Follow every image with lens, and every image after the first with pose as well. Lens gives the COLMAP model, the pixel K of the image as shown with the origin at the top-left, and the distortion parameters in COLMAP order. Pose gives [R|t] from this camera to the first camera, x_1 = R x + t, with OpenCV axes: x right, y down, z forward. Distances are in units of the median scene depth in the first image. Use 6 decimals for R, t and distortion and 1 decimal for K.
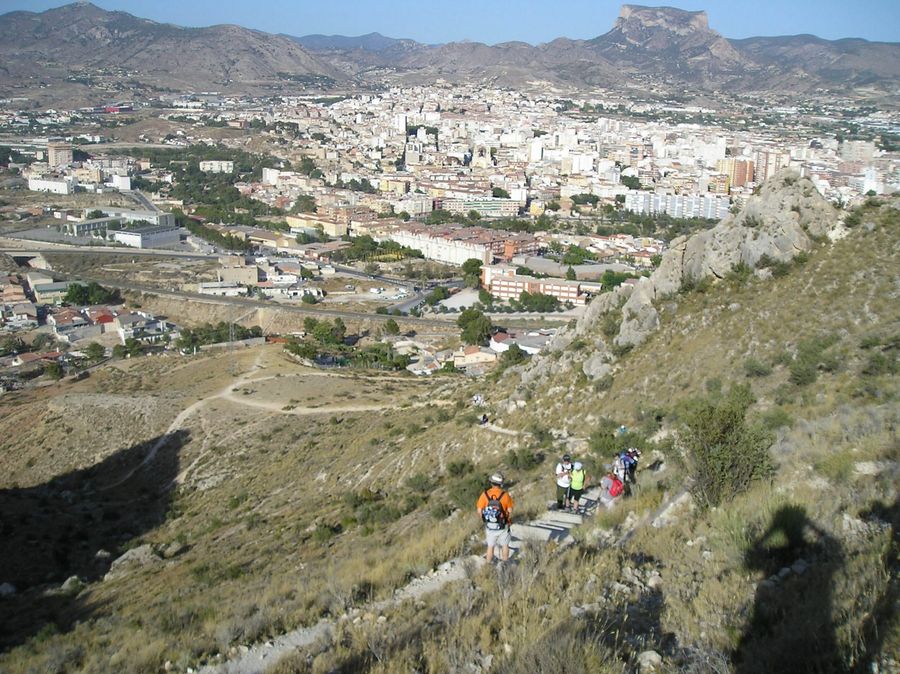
lens RADIAL K [[933.7, 0, 445.8], [0, 933.7, 334.1], [0, 0, 1]] dist [-0.137477, 0.108747]
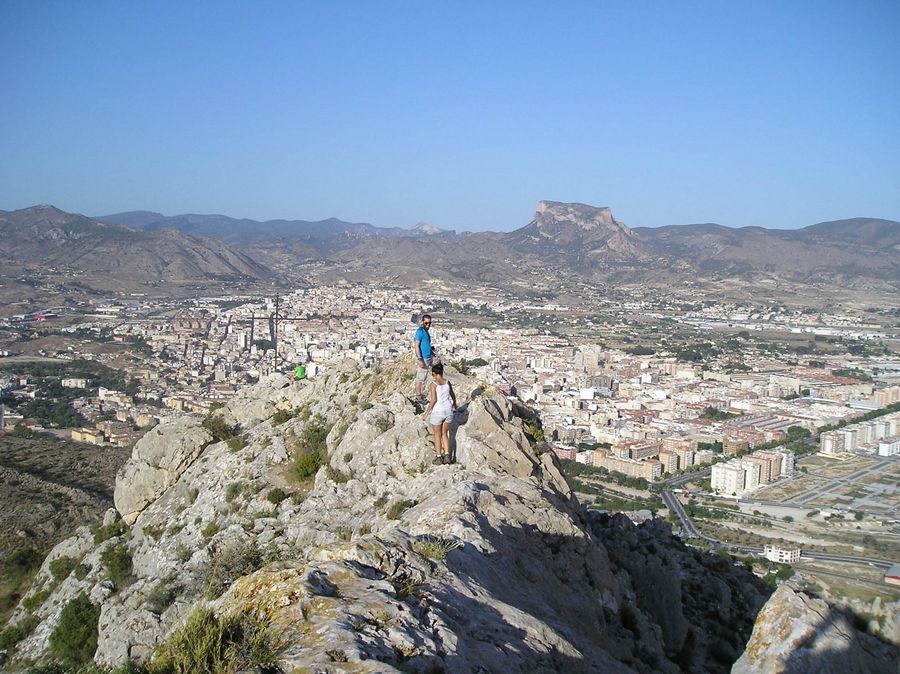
lens RADIAL K [[933.7, 0, 445.8], [0, 933.7, 334.1], [0, 0, 1]] dist [-0.137477, 0.108747]
pose [[0.999749, -0.002735, 0.022218, 0.081720], [0.006678, 0.983754, -0.179397, -0.000011], [-0.021367, 0.179501, 0.983526, -0.113984]]
